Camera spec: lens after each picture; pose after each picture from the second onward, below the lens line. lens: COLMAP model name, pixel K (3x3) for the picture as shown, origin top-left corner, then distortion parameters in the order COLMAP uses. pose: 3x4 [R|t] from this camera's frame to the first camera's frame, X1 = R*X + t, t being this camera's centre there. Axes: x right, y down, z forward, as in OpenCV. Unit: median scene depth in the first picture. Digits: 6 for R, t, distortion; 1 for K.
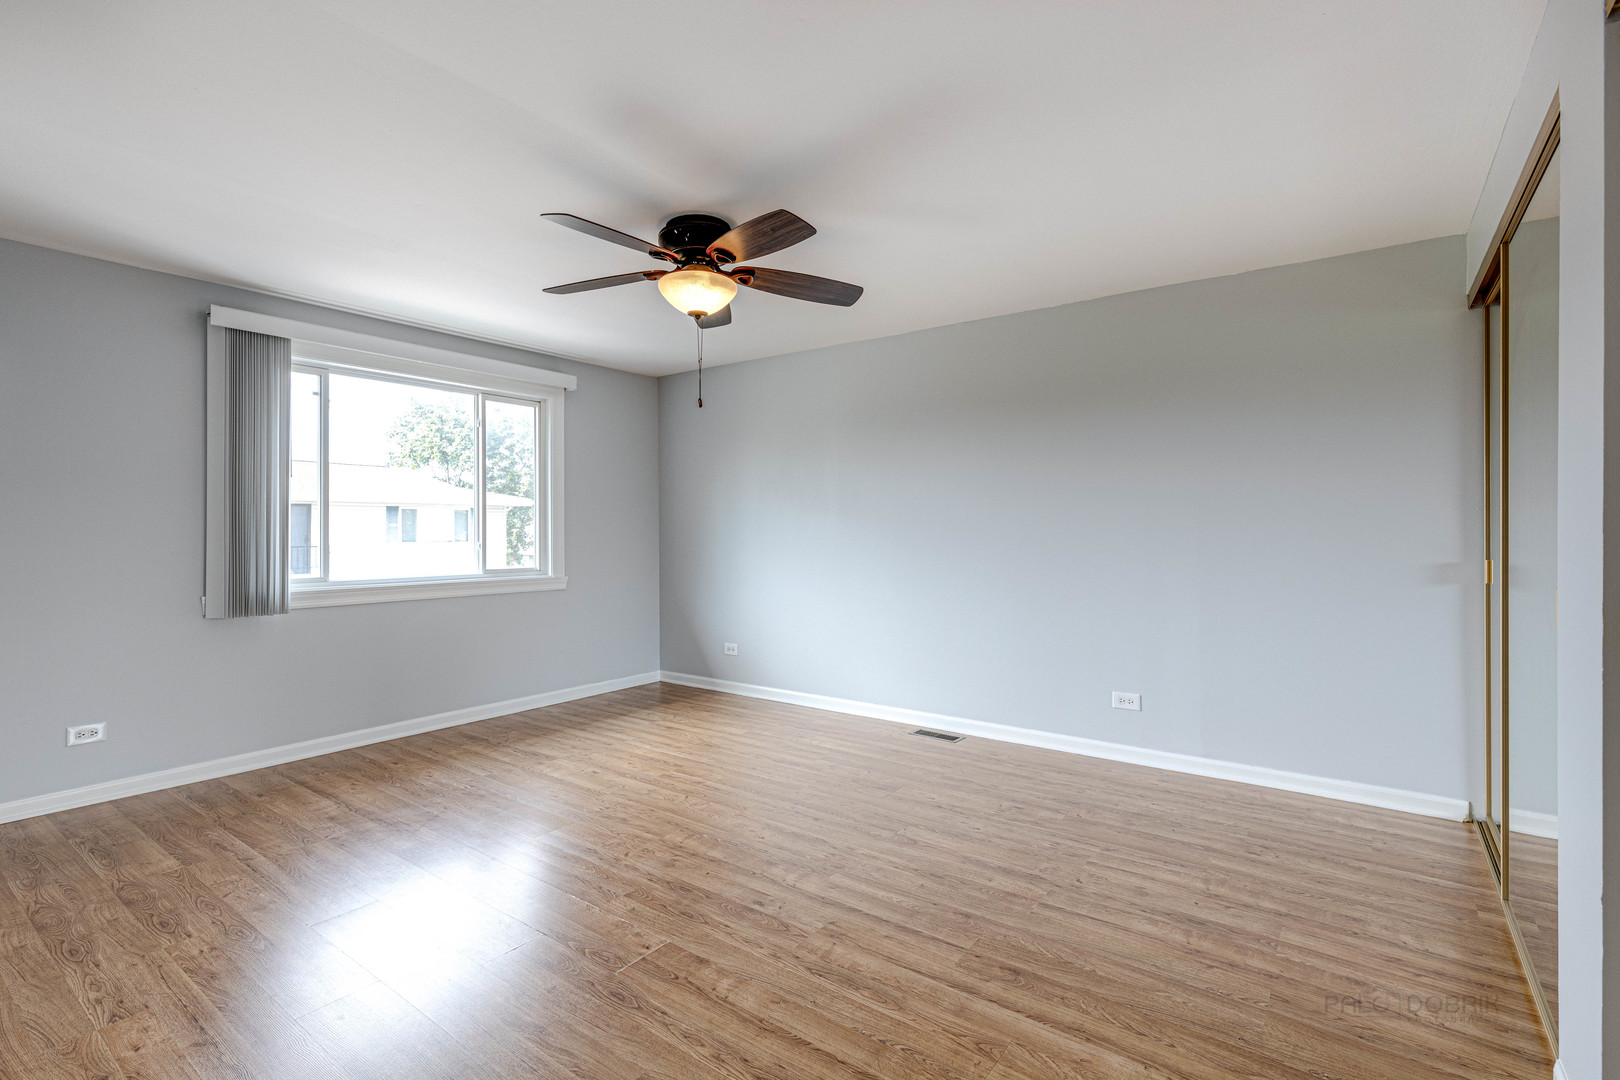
lens RADIAL K [[736.6, 0, 810.0], [0, 736.6, 540.0], [0, 0, 1]] dist [0.003059, 0.000053]
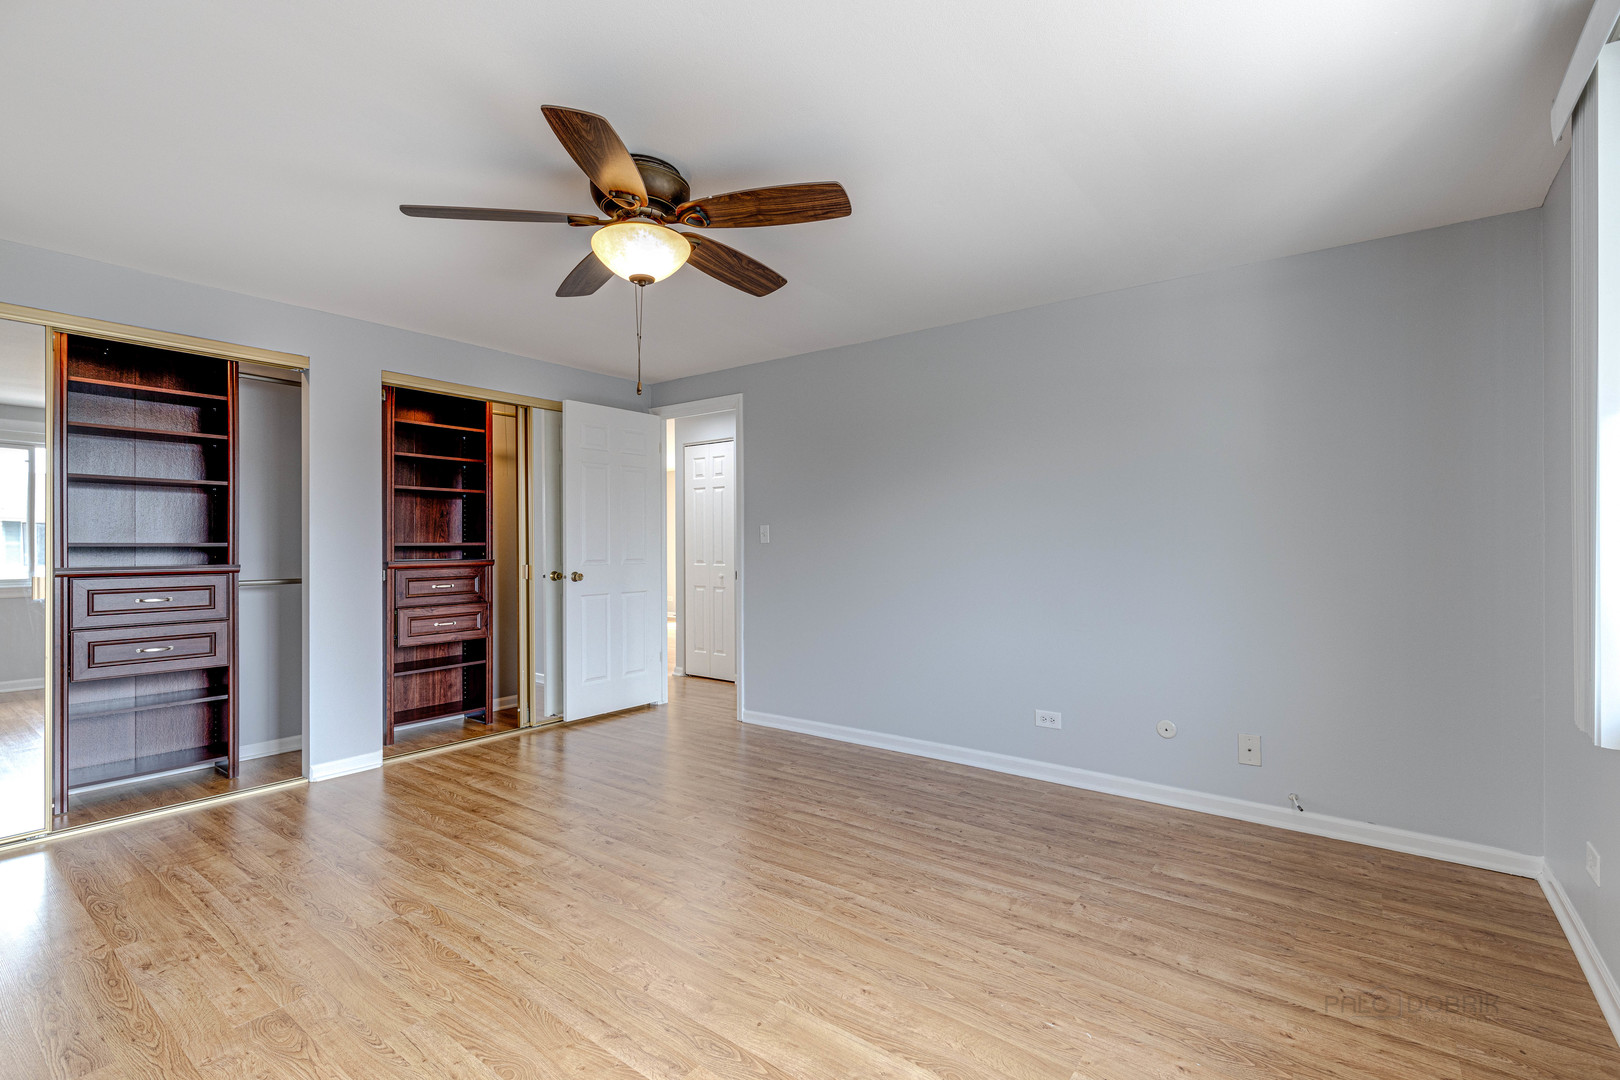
lens RADIAL K [[736.6, 0, 810.0], [0, 736.6, 540.0], [0, 0, 1]] dist [0.003059, 0.000053]
pose [[-0.999564, 0.002693, 0.029391, -0.415874], [0.002902, 0.999971, 0.007083, -0.023633], [-0.029371, 0.007165, -0.999543, 2.077831]]
